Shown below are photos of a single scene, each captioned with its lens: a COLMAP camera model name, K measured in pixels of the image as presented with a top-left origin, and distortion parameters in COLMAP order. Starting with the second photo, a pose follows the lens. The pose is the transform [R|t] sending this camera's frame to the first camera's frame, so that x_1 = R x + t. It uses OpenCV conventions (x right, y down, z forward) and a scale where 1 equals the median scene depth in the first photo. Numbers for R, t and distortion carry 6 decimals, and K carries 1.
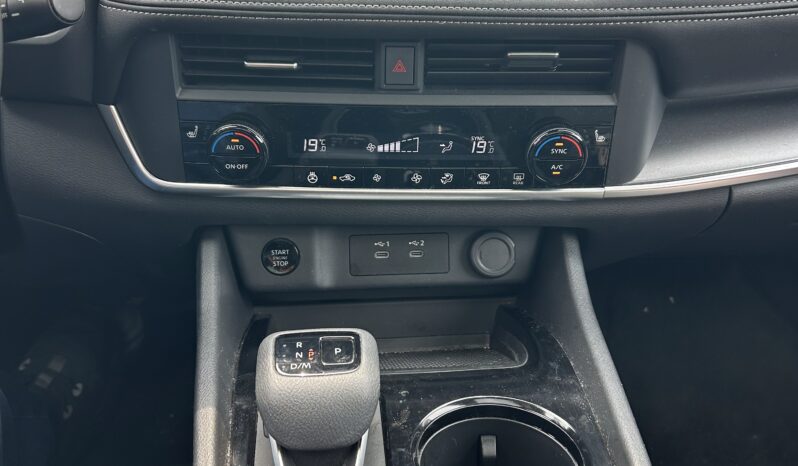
lens RADIAL K [[784.7, 0, 398.2], [0, 784.7, 223.0], [0, 0, 1]] dist [0.203320, -0.721322]
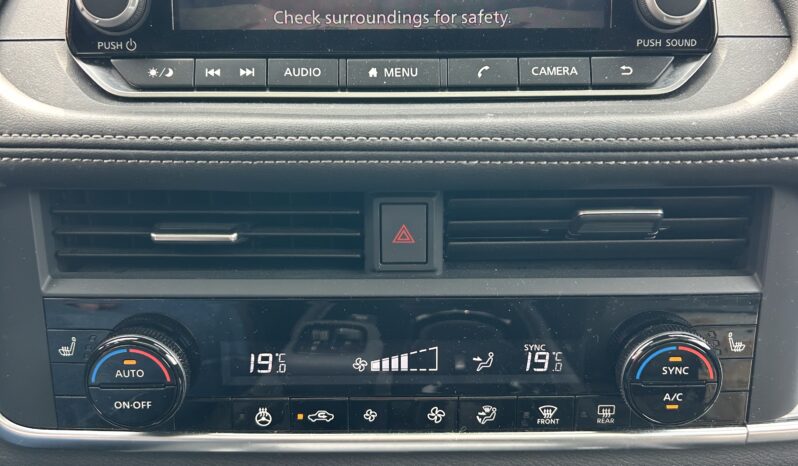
lens RADIAL K [[784.7, 0, 398.2], [0, 784.7, 223.0], [0, 0, 1]] dist [0.203320, -0.721322]
pose [[0.999532, -0.018519, -0.024355, 0.012222], [0.012961, 0.977353, -0.211217, -0.075178], [0.027715, 0.210803, 0.977136, 0.386445]]
